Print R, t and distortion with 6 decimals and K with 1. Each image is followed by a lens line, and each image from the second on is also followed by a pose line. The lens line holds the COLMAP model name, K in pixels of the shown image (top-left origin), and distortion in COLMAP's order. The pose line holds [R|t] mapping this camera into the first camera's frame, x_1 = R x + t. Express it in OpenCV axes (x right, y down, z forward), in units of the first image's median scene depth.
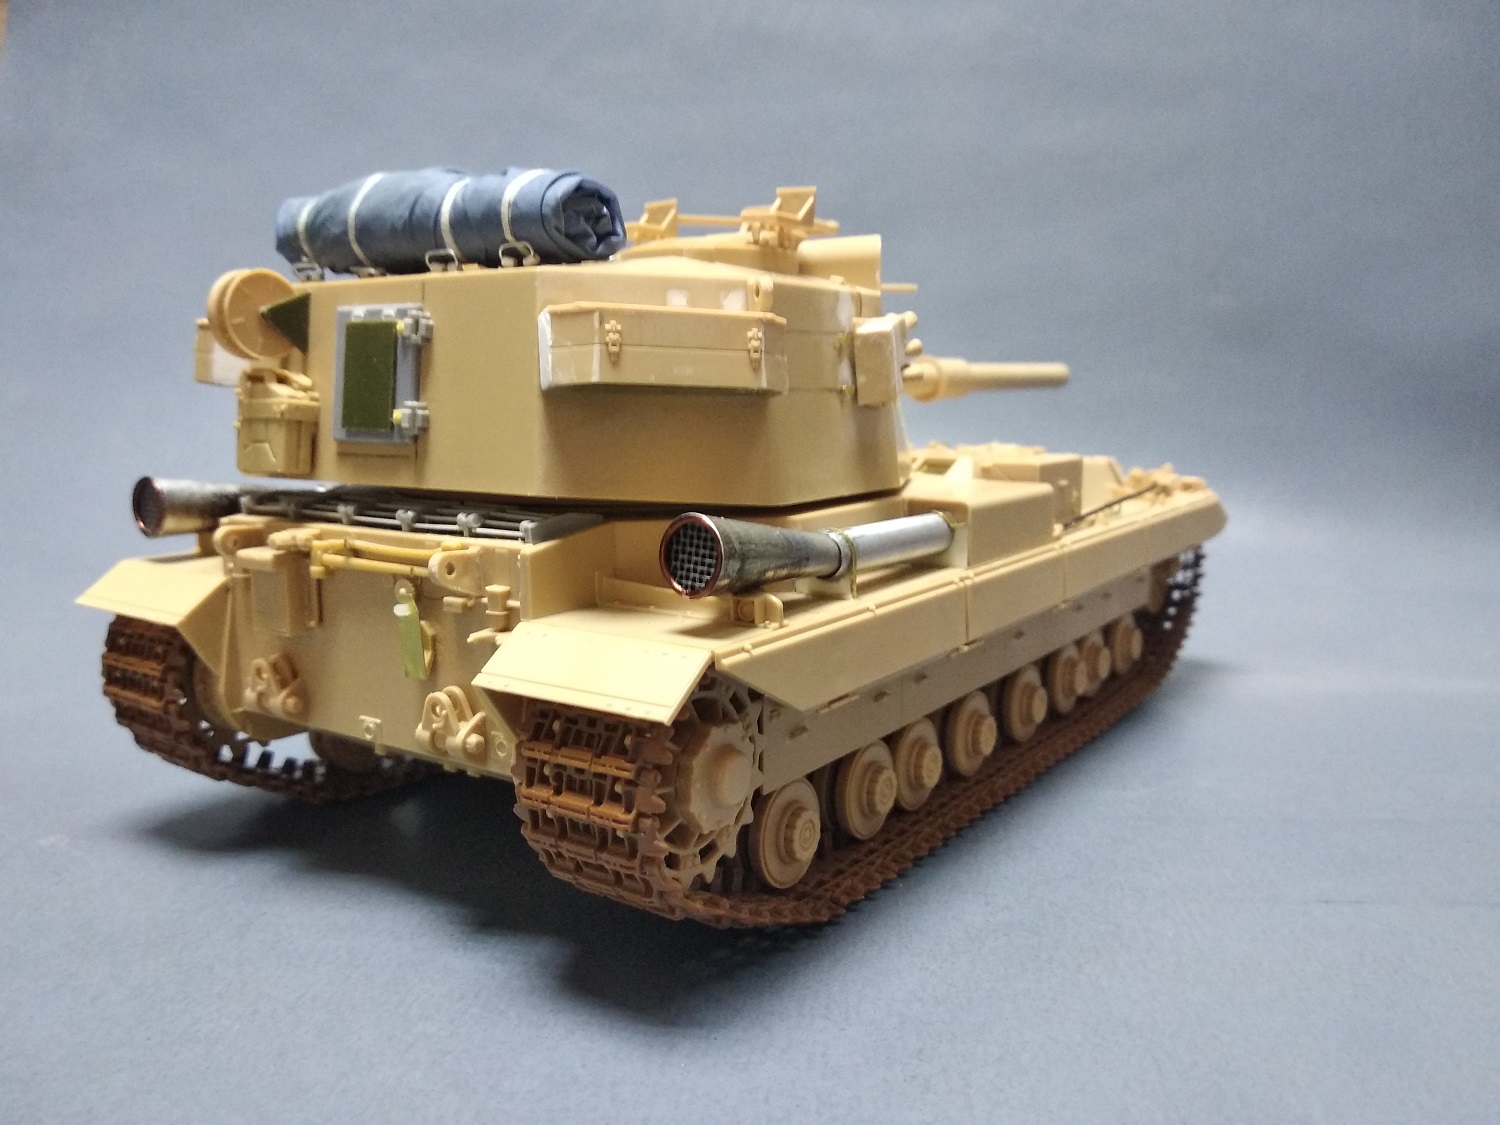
lens RADIAL K [[1193.9, 0, 751.9], [0, 1193.9, 587.8], [0, 0, 1]] dist [0.072166, -0.158459]
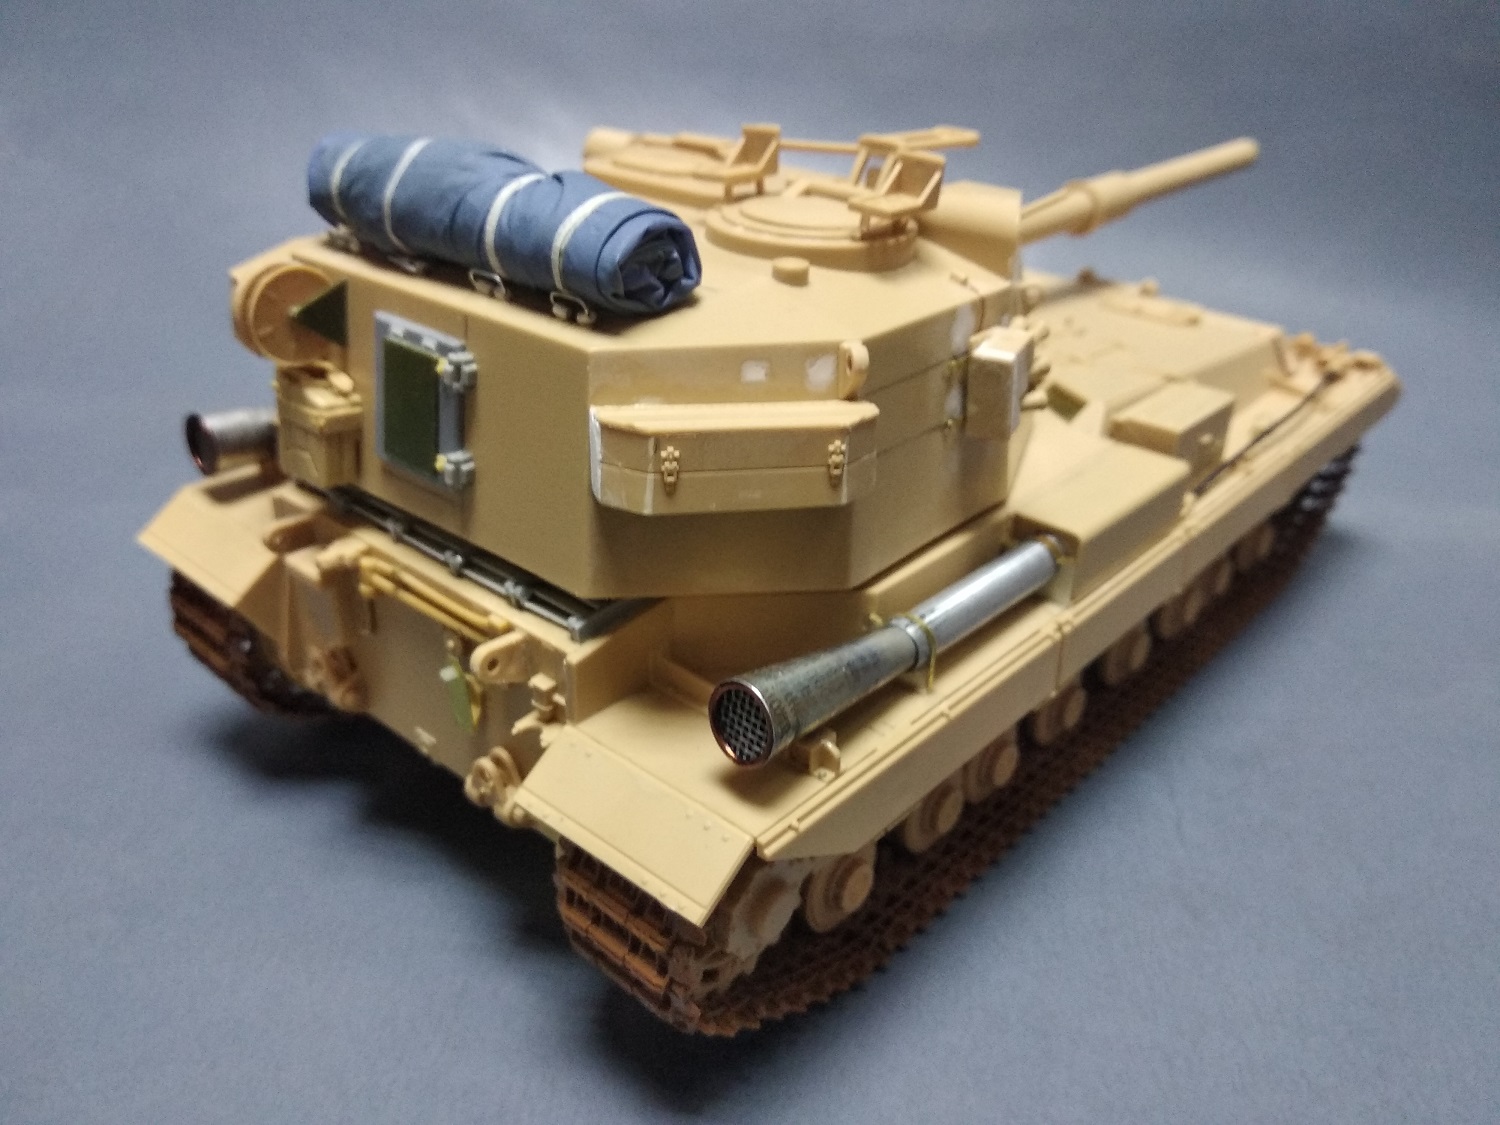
lens RADIAL K [[1210.1, 0, 748.2], [0, 1210.1, 597.6], [0, 0, 1]] dist [0.105539, -0.317459]
pose [[0.992164, 0.091518, -0.085064, 0.021129], [-0.058920, 0.943055, 0.327378, -0.361974], [0.110181, -0.319801, 0.941057, 0.133041]]
